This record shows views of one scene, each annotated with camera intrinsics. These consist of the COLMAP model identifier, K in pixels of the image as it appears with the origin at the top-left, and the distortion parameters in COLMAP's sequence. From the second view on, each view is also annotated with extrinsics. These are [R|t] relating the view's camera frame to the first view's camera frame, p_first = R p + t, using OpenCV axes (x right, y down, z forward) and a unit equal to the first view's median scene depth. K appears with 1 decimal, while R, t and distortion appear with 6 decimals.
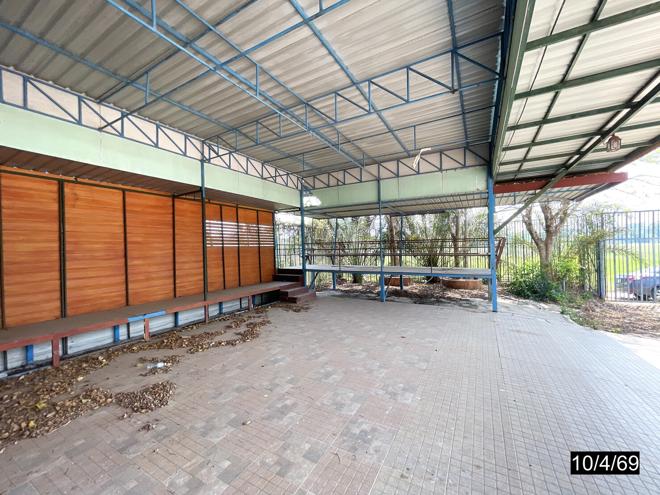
lens RADIAL K [[266.4, 0, 330.2], [0, 266.4, 247.5], [0, 0, 1]] dist [-0.016990, 0.000153]
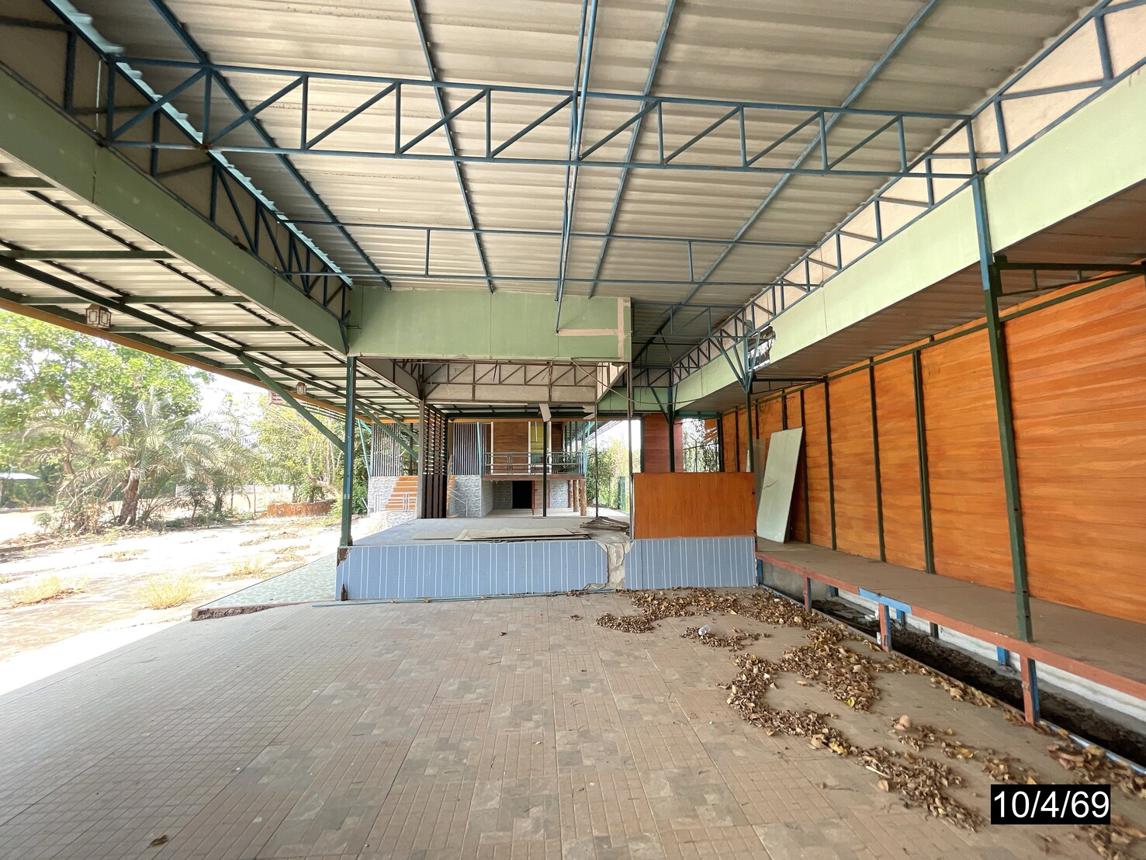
lens RADIAL K [[462.6, 0, 573.1], [0, 462.6, 435.1], [0, 0, 1]] dist [-0.016990, 0.000153]
pose [[-0.833912, -0.012409, -0.551758, 0.275238], [0.036788, 0.996274, -0.078007, 0.002203], [0.550670, -0.085349, -0.830348, 1.530766]]
